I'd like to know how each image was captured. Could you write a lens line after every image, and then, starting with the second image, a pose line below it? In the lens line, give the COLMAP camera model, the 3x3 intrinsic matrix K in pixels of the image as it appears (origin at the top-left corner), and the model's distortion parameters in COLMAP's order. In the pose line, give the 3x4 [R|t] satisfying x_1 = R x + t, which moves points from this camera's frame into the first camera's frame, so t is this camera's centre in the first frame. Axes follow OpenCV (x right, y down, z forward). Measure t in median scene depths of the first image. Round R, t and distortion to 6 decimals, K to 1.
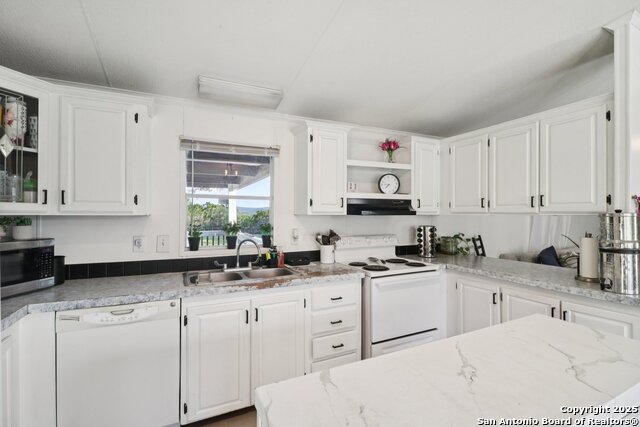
lens RADIAL K [[302.2, 0, 327.5], [0, 302.2, 213.1], [0, 0, 1]] dist [0.000546, -0.000305]
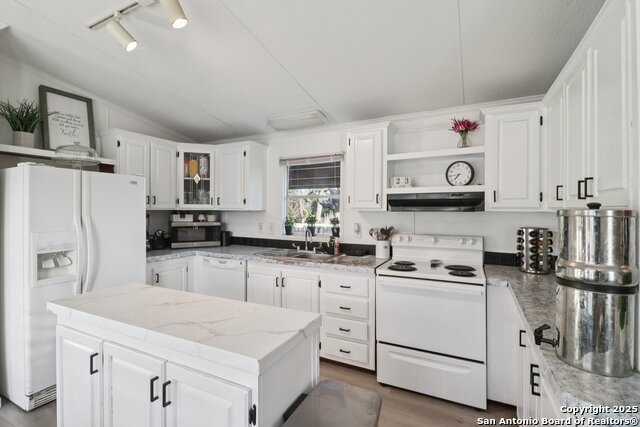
lens RADIAL K [[305.6, 0, 303.1], [0, 305.6, 209.5], [0, 0, 1]] dist [0.003619, 0.000388]
pose [[0.578150, 0.002657, -0.815926, 0.774019], [0.000963, 0.999992, 0.003939, -0.003373], [0.815930, -0.003063, 0.578143, 0.210724]]
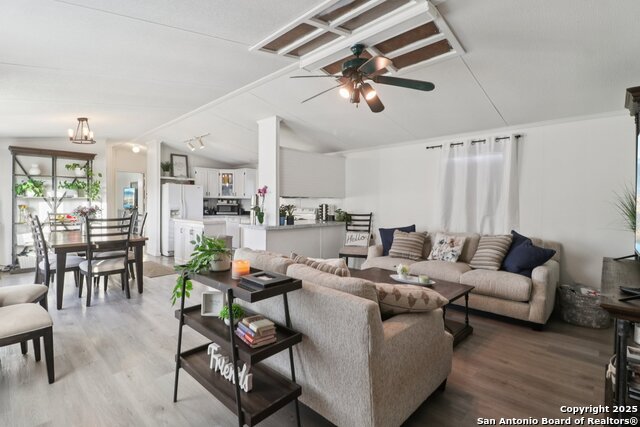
lens RADIAL K [[305.6, 0, 303.1], [0, 305.6, 209.5], [0, 0, 1]] dist [0.003619, 0.000388]
pose [[0.302281, 0.032575, -0.952662, 2.705068], [0.005074, 0.999347, 0.035782, 0.011287], [0.953205, -0.015649, 0.301918, 0.411716]]
